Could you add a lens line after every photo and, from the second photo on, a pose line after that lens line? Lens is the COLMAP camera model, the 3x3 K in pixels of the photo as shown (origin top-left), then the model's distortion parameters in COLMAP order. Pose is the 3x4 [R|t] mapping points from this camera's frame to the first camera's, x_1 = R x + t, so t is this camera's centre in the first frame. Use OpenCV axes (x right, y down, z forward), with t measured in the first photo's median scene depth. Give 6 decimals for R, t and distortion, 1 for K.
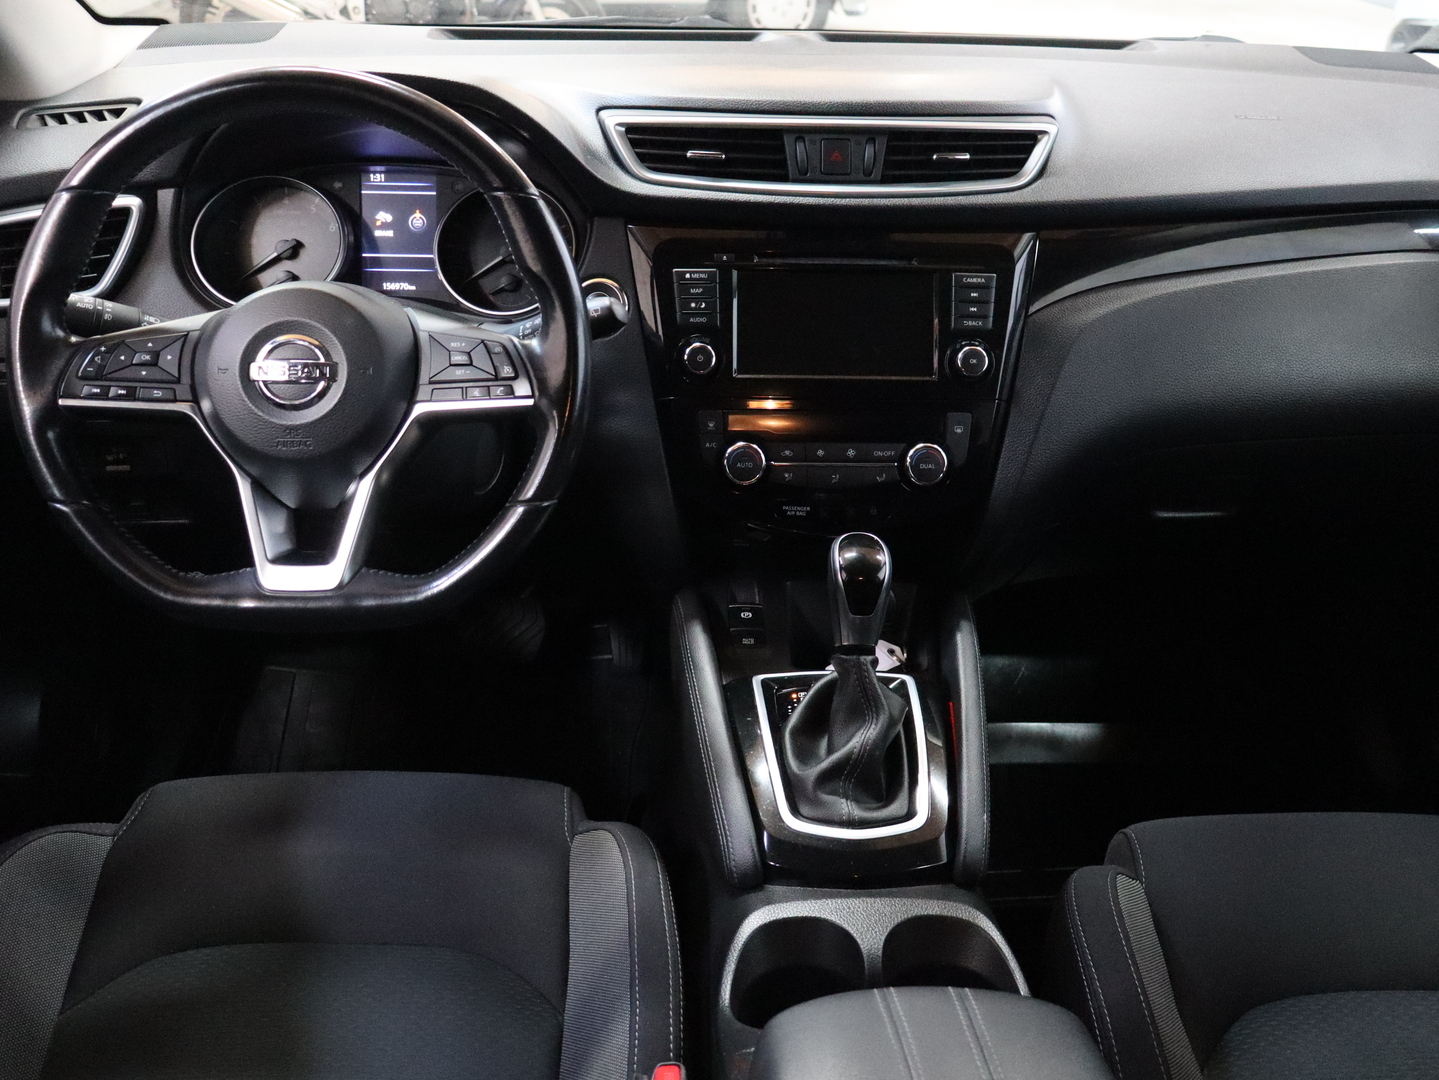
lens RADIAL K [[1338.5, 0, 719.5], [0, 1338.5, 540.0], [0, 0, 1]] dist [0.000425, -0.011317]
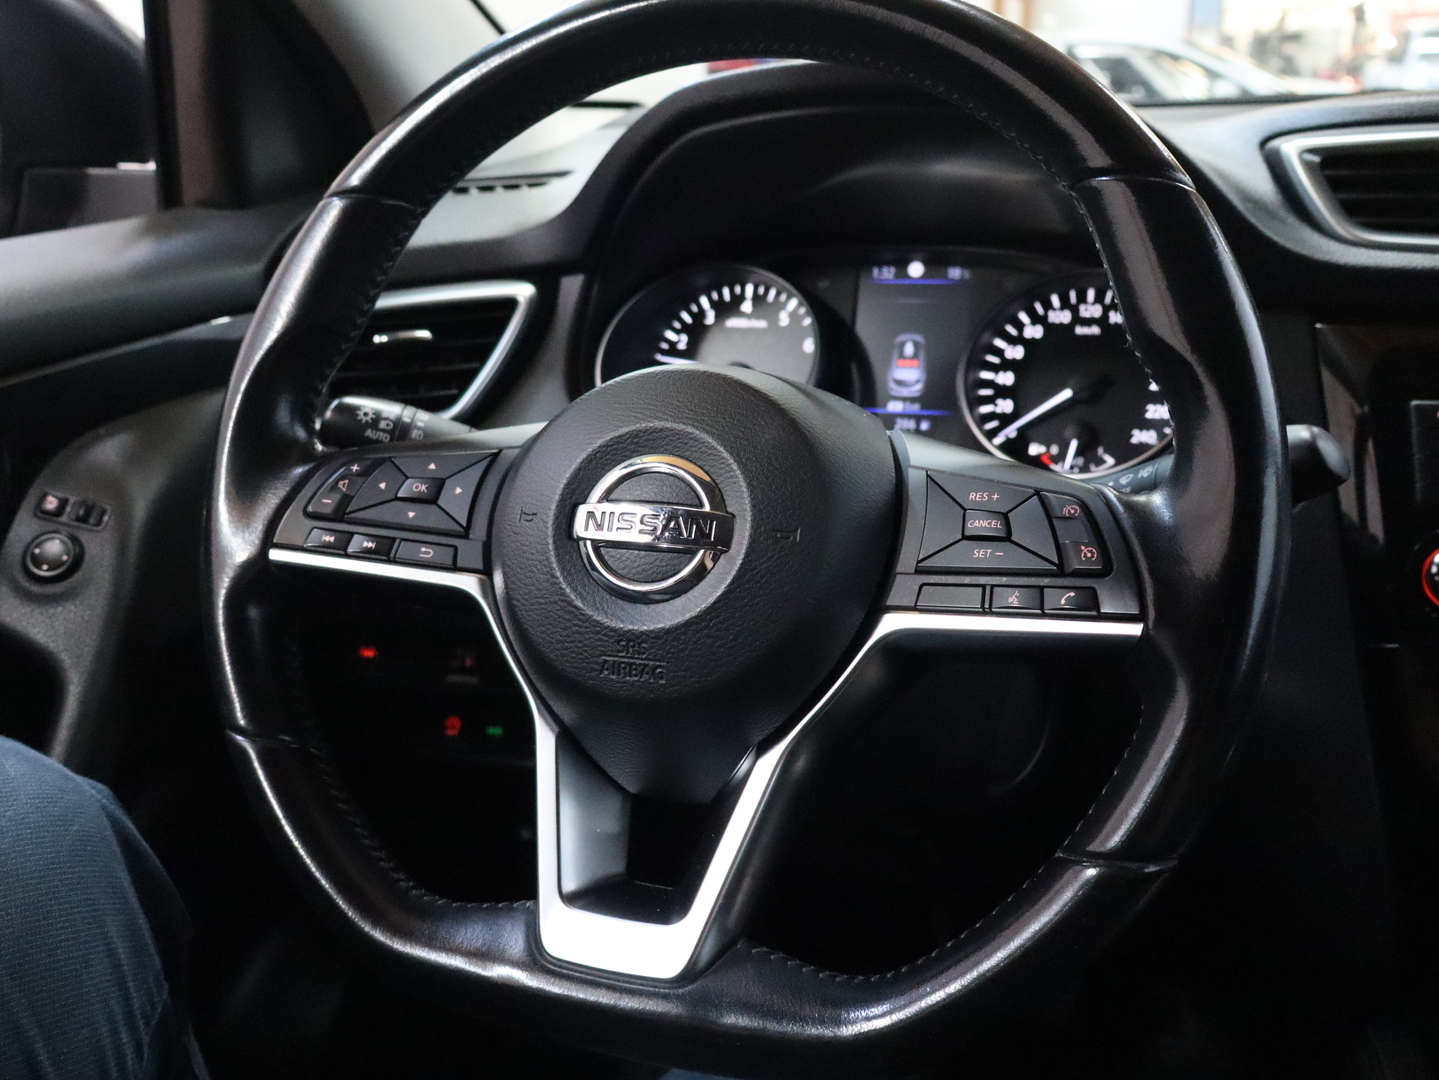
lens RADIAL K [[1338.5, 0, 719.5], [0, 1338.5, 540.0], [0, 0, 1]] dist [0.000425, -0.011317]
pose [[0.924942, 0.064860, -0.374533, -0.103337], [-0.128560, 0.980646, -0.147665, -0.048666], [0.357706, 0.184732, 0.915380, 0.535063]]
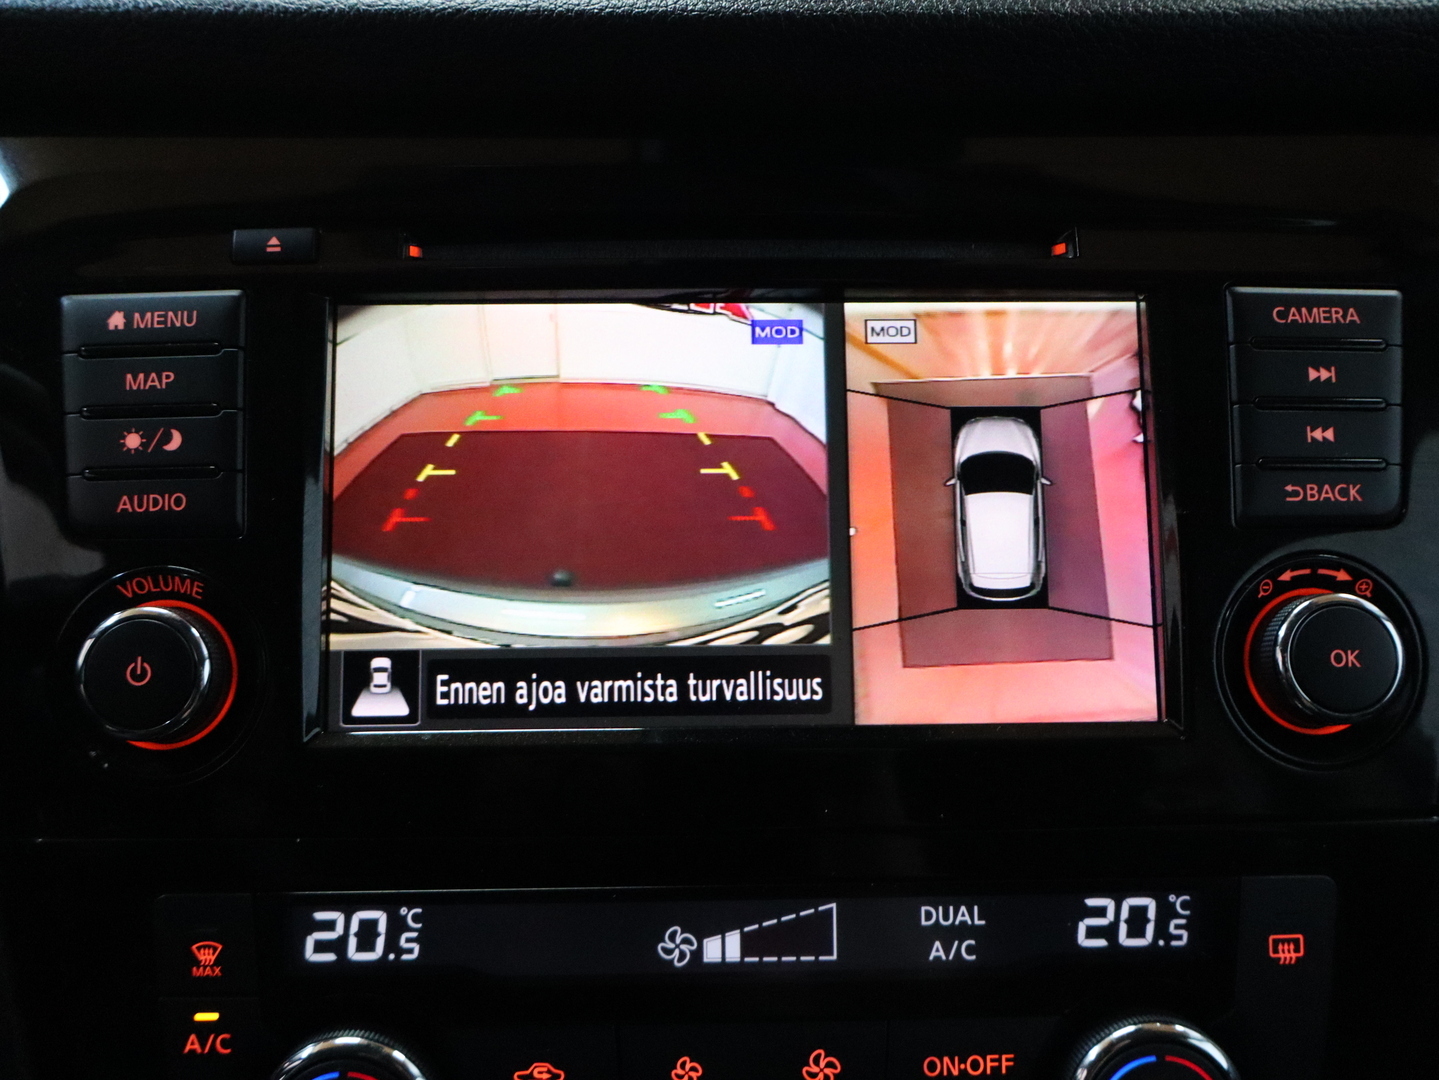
lens RADIAL K [[1338.5, 0, 719.5], [0, 1338.5, 540.0], [0, 0, 1]] dist [0.000425, -0.011317]
pose [[0.999429, -0.018548, -0.028226, 0.109139], [0.015652, 0.994908, -0.099561, -0.161776], [0.029929, 0.099062, 0.994631, 0.935701]]
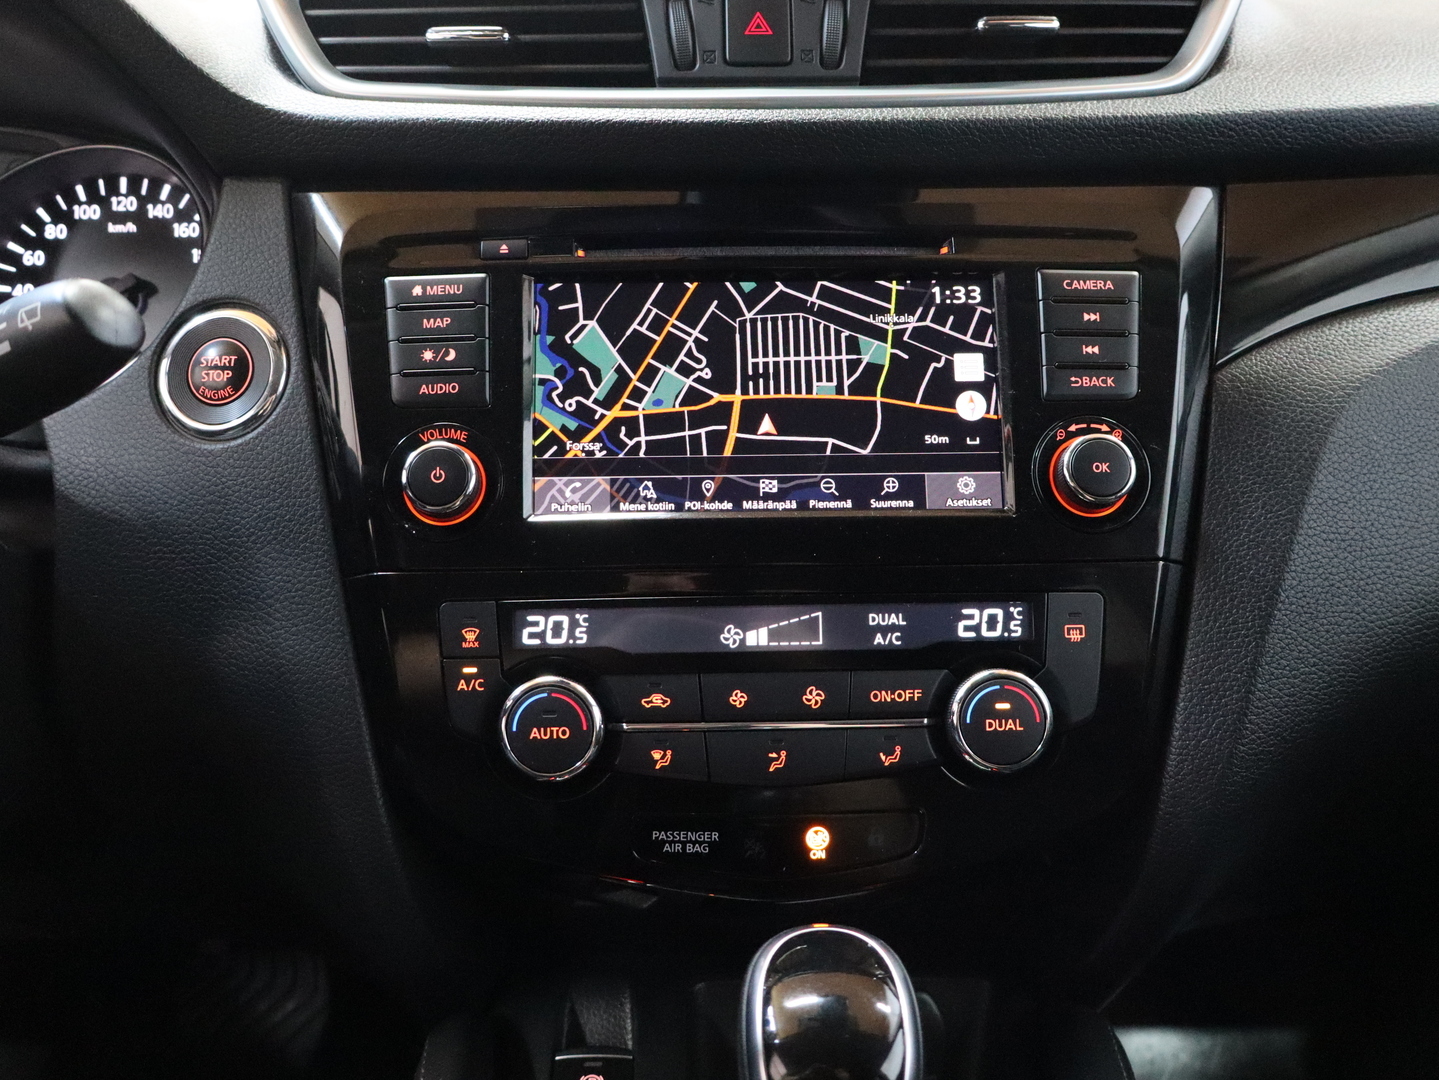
lens RADIAL K [[1338.5, 0, 719.5], [0, 1338.5, 540.0], [0, 0, 1]] dist [0.000425, -0.011317]
pose [[0.999162, -0.026361, -0.031317, 0.102600], [0.020763, 0.985692, -0.167270, -0.054526], [0.035278, 0.166480, 0.985414, 0.721873]]
